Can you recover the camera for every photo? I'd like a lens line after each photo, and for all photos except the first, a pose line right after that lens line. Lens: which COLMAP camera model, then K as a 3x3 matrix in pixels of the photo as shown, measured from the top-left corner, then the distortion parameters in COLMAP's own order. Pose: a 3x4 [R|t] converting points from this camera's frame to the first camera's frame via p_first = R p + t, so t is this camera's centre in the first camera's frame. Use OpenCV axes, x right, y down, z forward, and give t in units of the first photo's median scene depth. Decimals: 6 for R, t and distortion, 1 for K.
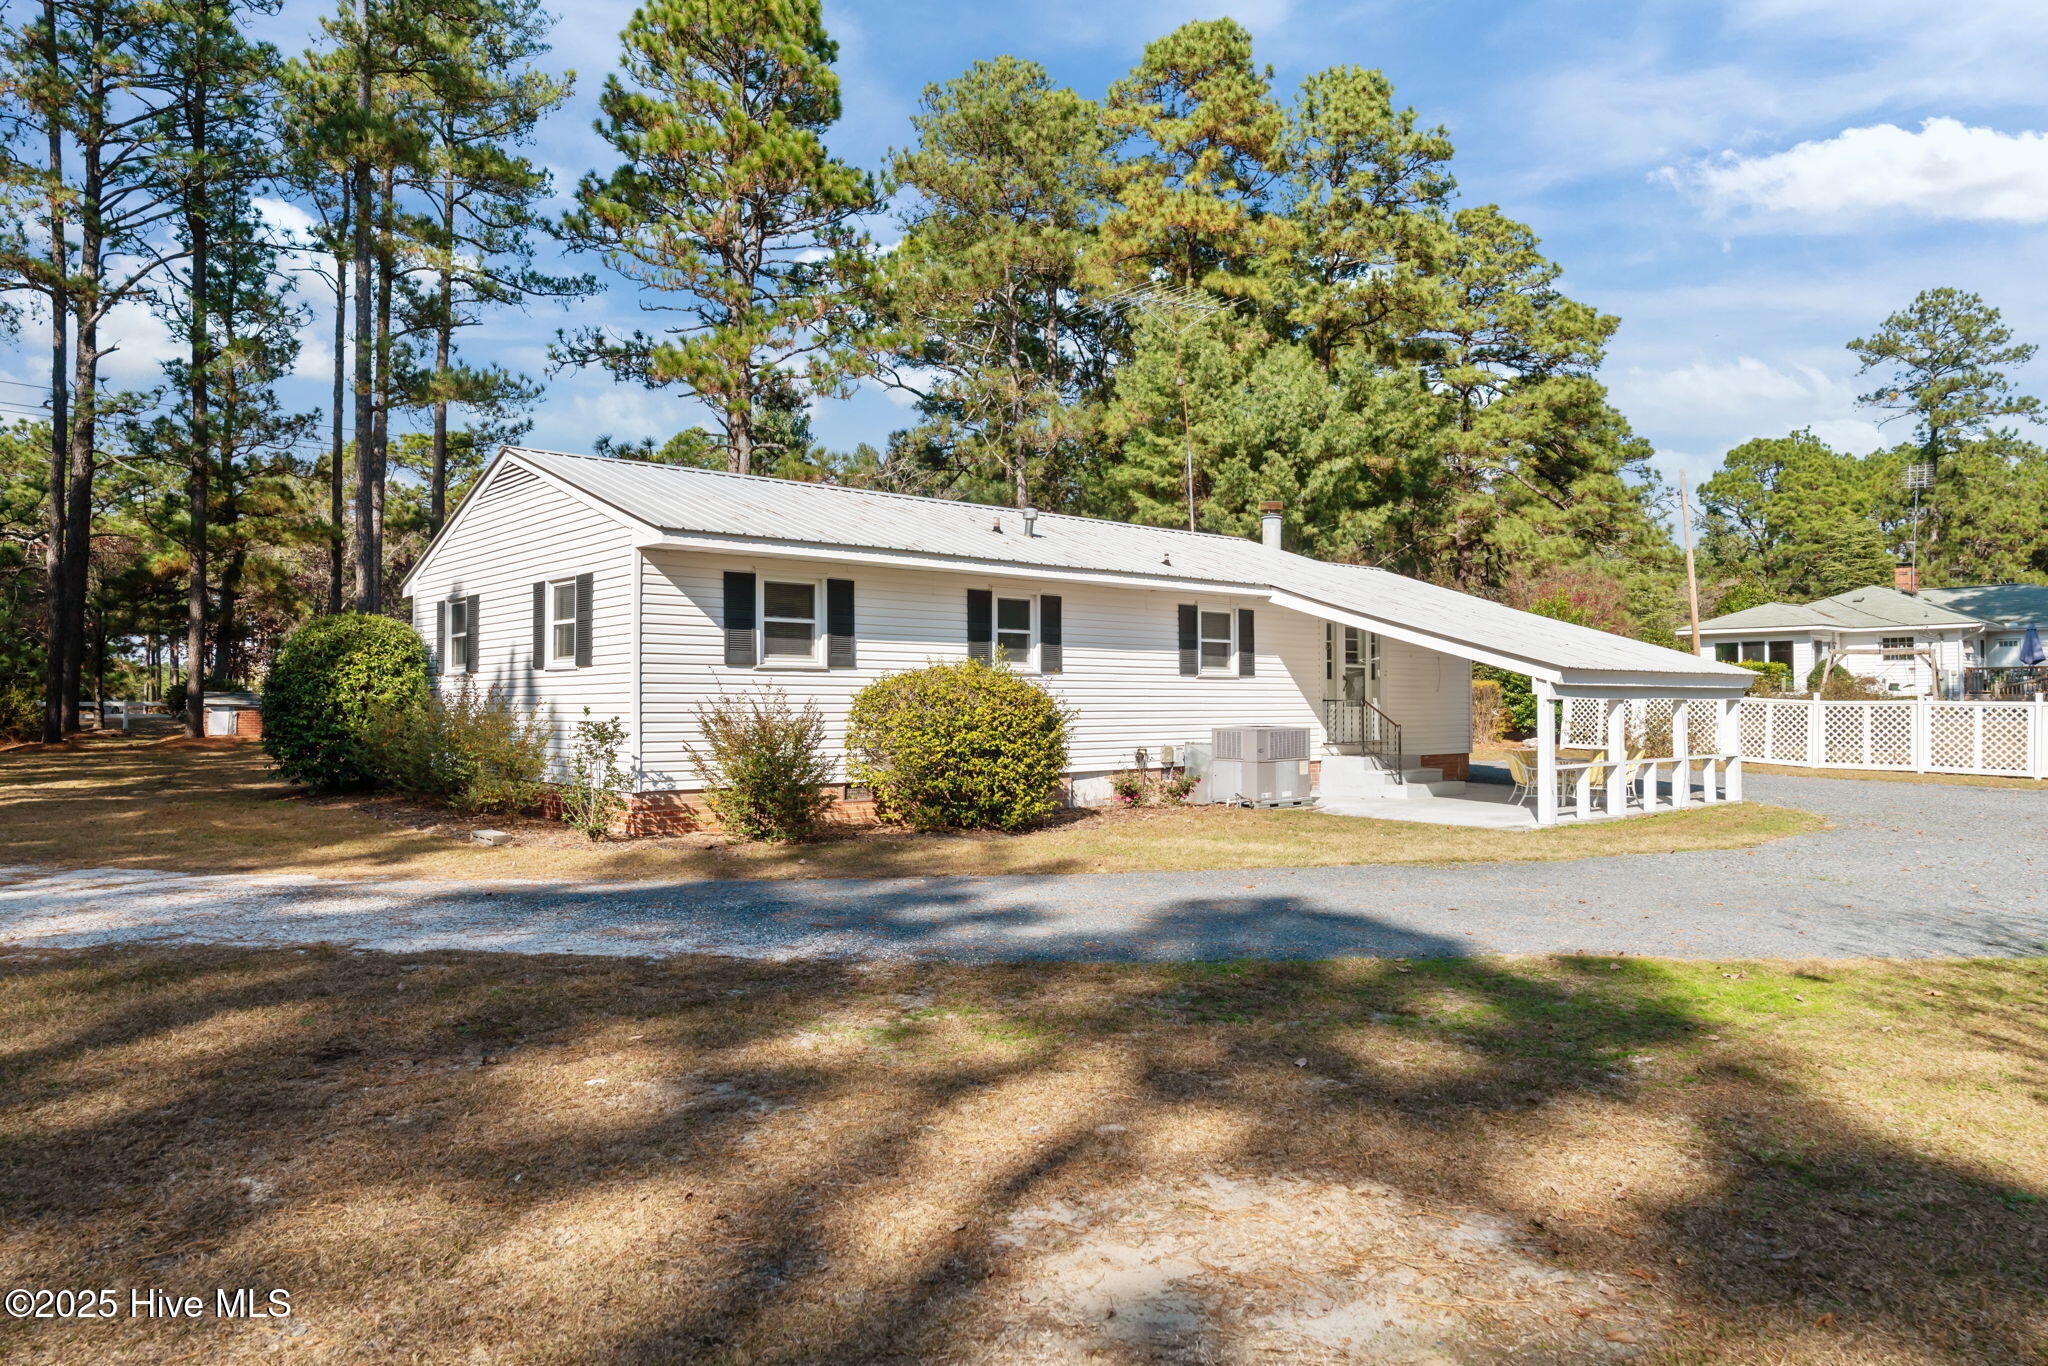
lens RADIAL K [[1255.0, 0, 1024.0], [0, 1255.0, 683.0], [0, 0, 1]] dist [-0.004352, -0.001860]
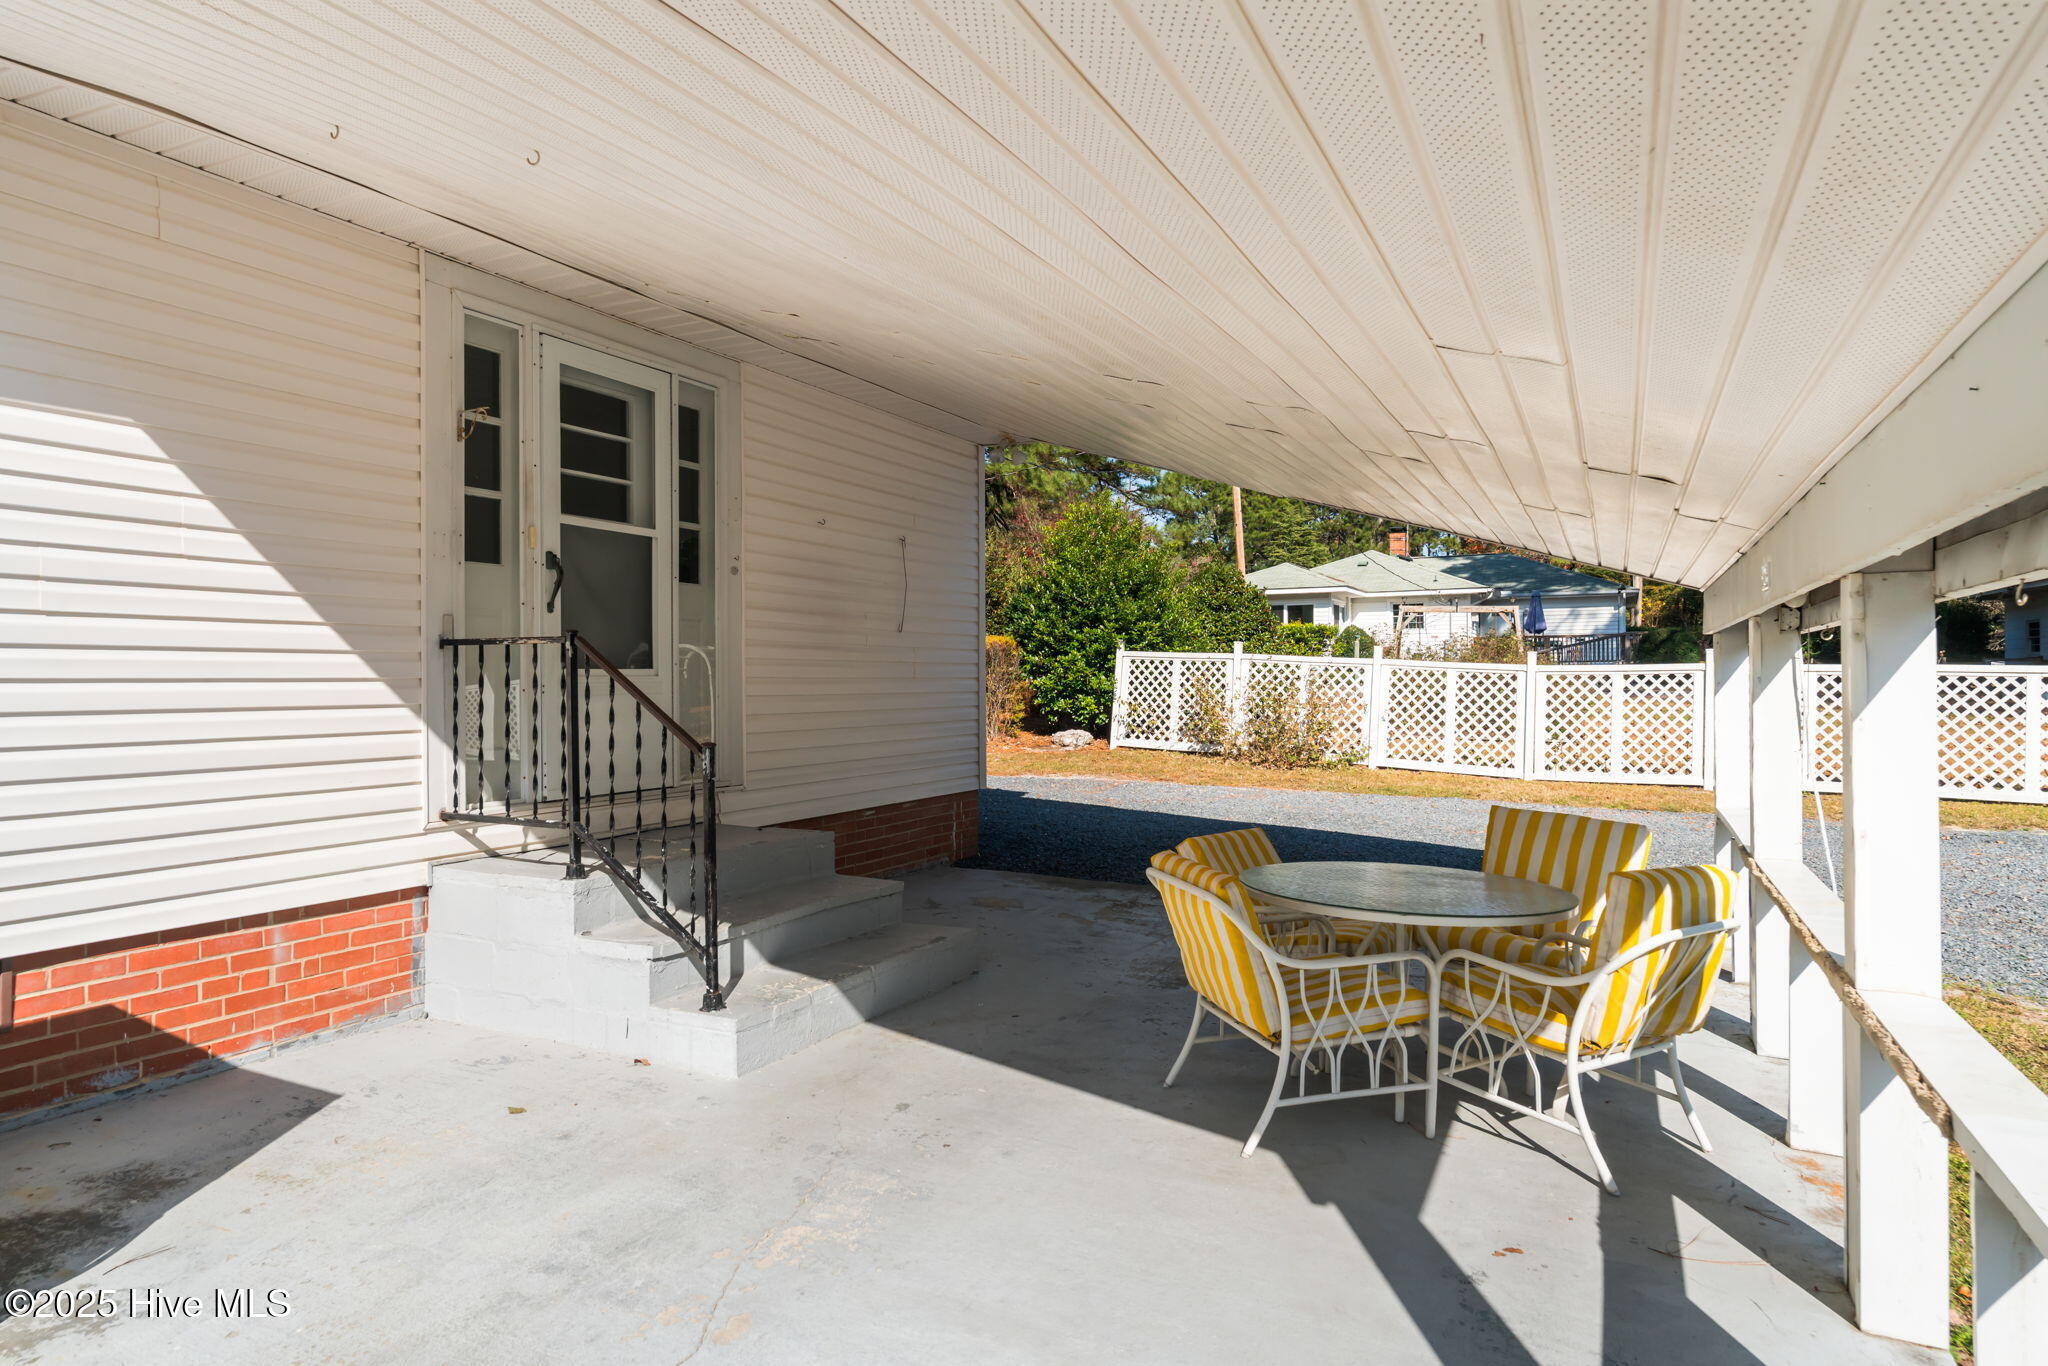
lens RADIAL K [[1134.2, 0, 1024.0], [0, 1134.2, 683.0], [0, 0, 1]] dist [-0.003447, -0.000364]
pose [[0.921526, -0.003675, 0.388300, 0.179015], [-0.003162, 0.999851, 0.016968, 0.012238], [-0.388304, -0.016864, 0.921377, 0.517983]]
